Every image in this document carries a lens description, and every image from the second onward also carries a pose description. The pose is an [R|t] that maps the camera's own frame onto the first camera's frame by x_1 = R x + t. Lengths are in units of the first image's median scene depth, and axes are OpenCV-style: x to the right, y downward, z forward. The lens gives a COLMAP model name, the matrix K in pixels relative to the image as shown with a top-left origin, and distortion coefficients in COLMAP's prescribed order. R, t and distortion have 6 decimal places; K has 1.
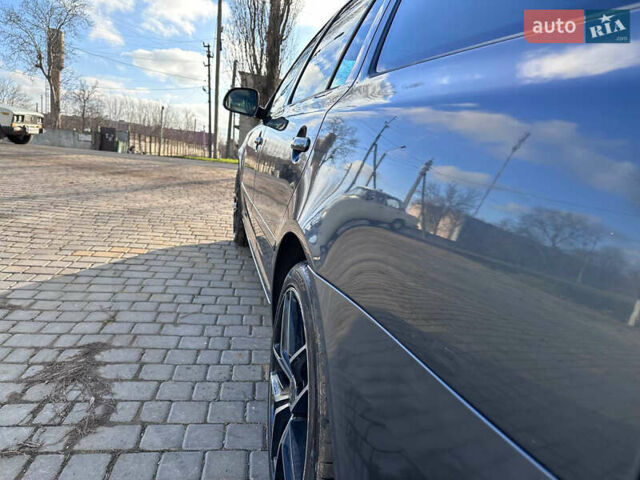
lens RADIAL K [[449.3, 0, 317.7], [0, 449.3, 238.2], [0, 0, 1]] dist [-0.002248, -0.008219]
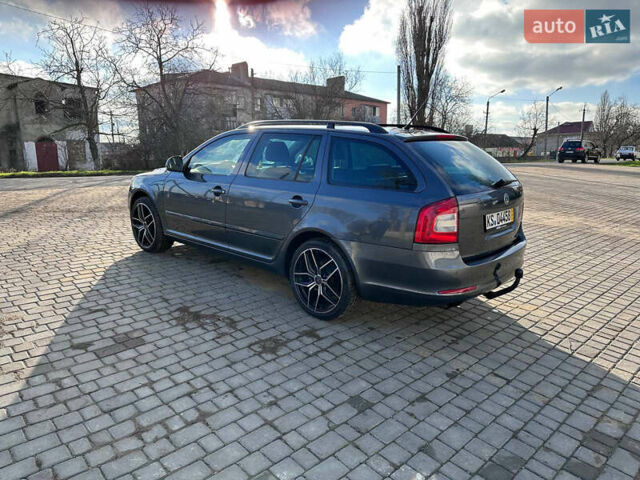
lens RADIAL K [[449.3, 0, 322.7], [0, 449.3, 240.8], [0, 0, 1]] dist [-0.002248, -0.008219]
pose [[0.804769, -0.202239, 0.558073, -1.058471], [0.180222, 0.979037, 0.094902, -0.124548], [-0.565567, 0.024202, 0.824347, -0.982157]]
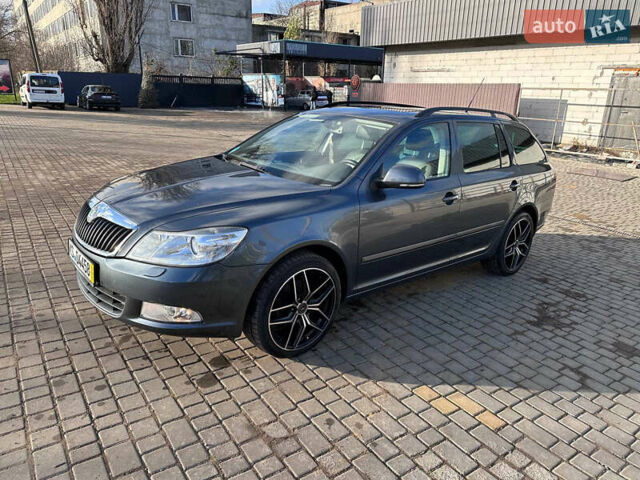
lens RADIAL K [[449.3, 0, 317.9], [0, 449.3, 241.1], [0, 0, 1]] dist [-0.002248, -0.008219]
pose [[-0.456324, -0.387119, 0.801191, -1.471126], [0.095435, 0.873917, 0.476614, -1.046102], [-0.884681, 0.293952, -0.361844, 2.413551]]
